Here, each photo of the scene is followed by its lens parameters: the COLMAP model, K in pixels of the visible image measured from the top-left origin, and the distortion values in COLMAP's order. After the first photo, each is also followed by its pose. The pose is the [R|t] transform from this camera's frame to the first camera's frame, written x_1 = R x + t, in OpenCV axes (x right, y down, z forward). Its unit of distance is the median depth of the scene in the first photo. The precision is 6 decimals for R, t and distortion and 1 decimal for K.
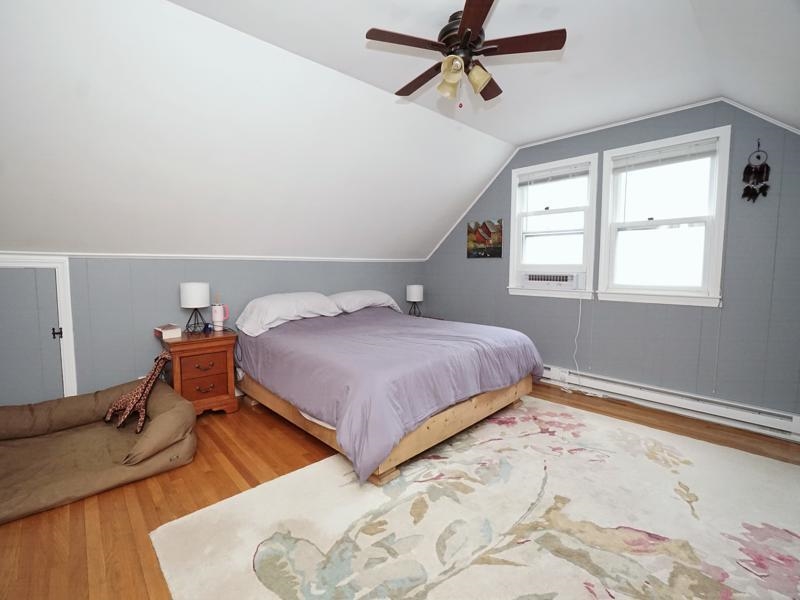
lens RADIAL K [[354.5, 0, 405.0], [0, 354.5, 300.9], [0, 0, 1]] dist [-0.052751, 0.010708]
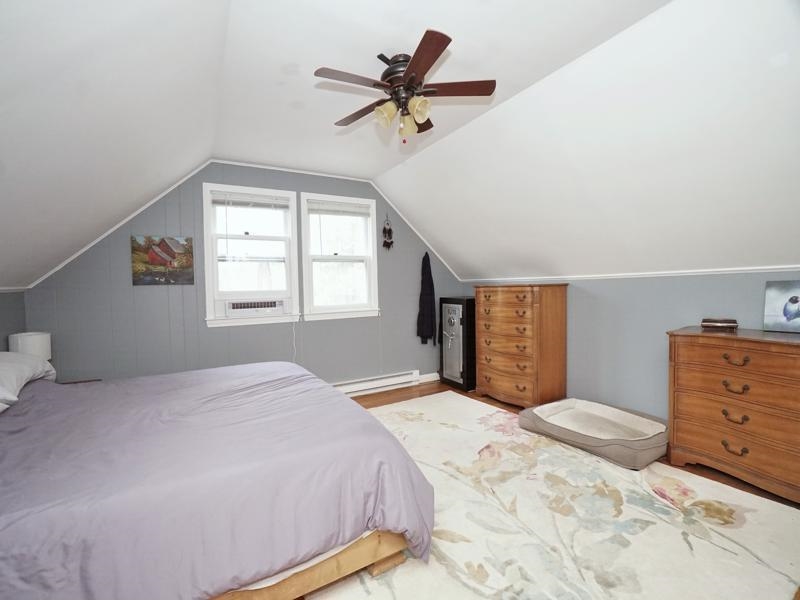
lens RADIAL K [[354.5, 0, 383.0], [0, 354.5, 304.5], [0, 0, 1]] dist [-0.052751, 0.010708]
pose [[0.258926, -0.047510, 0.964728, -0.464128], [0.118754, 0.992778, 0.017018, -0.043936], [-0.958569, 0.110159, 0.262698, 0.429707]]
